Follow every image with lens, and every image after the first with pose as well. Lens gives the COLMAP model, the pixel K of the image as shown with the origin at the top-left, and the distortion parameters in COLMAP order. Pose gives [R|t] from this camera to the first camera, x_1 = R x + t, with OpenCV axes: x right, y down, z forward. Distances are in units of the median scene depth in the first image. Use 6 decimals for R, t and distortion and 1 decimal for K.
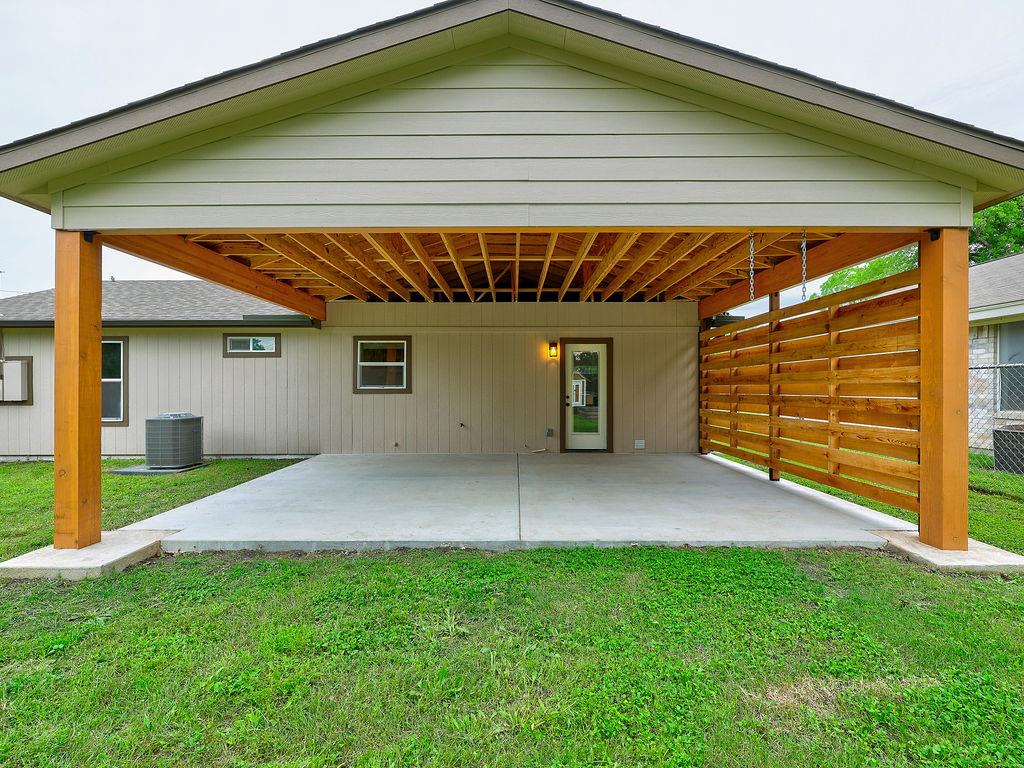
lens RADIAL K [[457.7, 0, 513.8], [0, 457.7, 389.0], [0, 0, 1]] dist [0.000874, 0.000071]
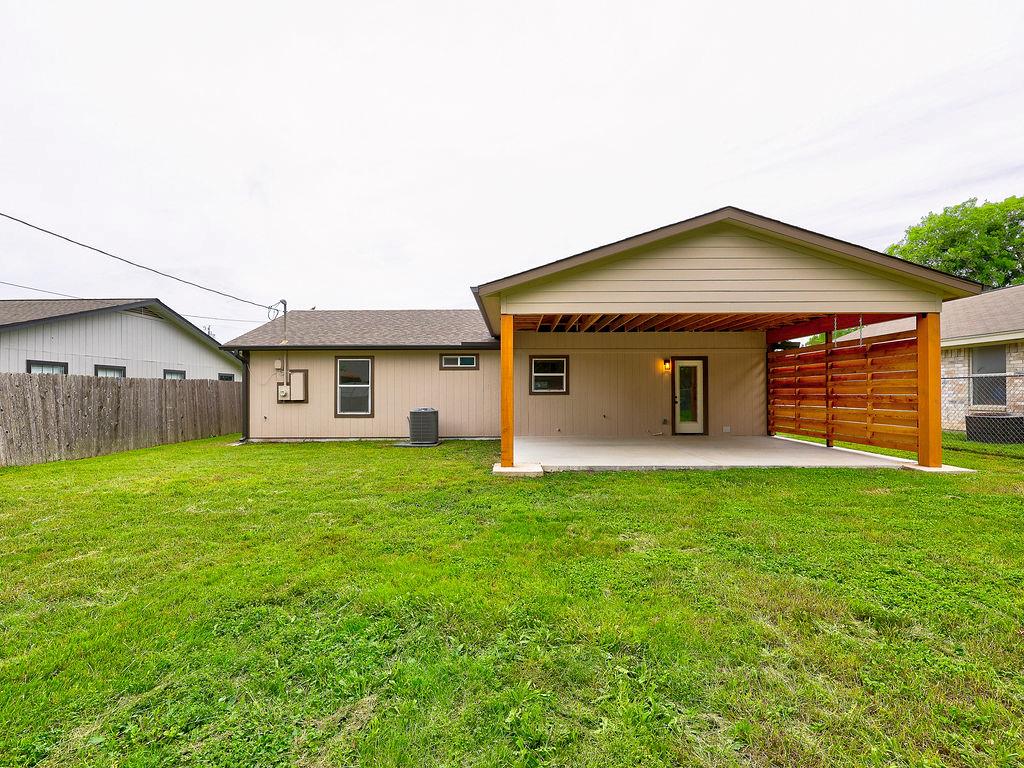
lens RADIAL K [[462.3, 0, 509.2], [0, 462.3, 388.1], [0, 0, 1]] dist [0.000564, -0.000329]
pose [[0.999994, -0.001813, -0.002953, -0.455390], [0.001777, 0.999928, -0.011878, 0.006339], [0.002974, 0.011873, 0.999925, -0.523087]]
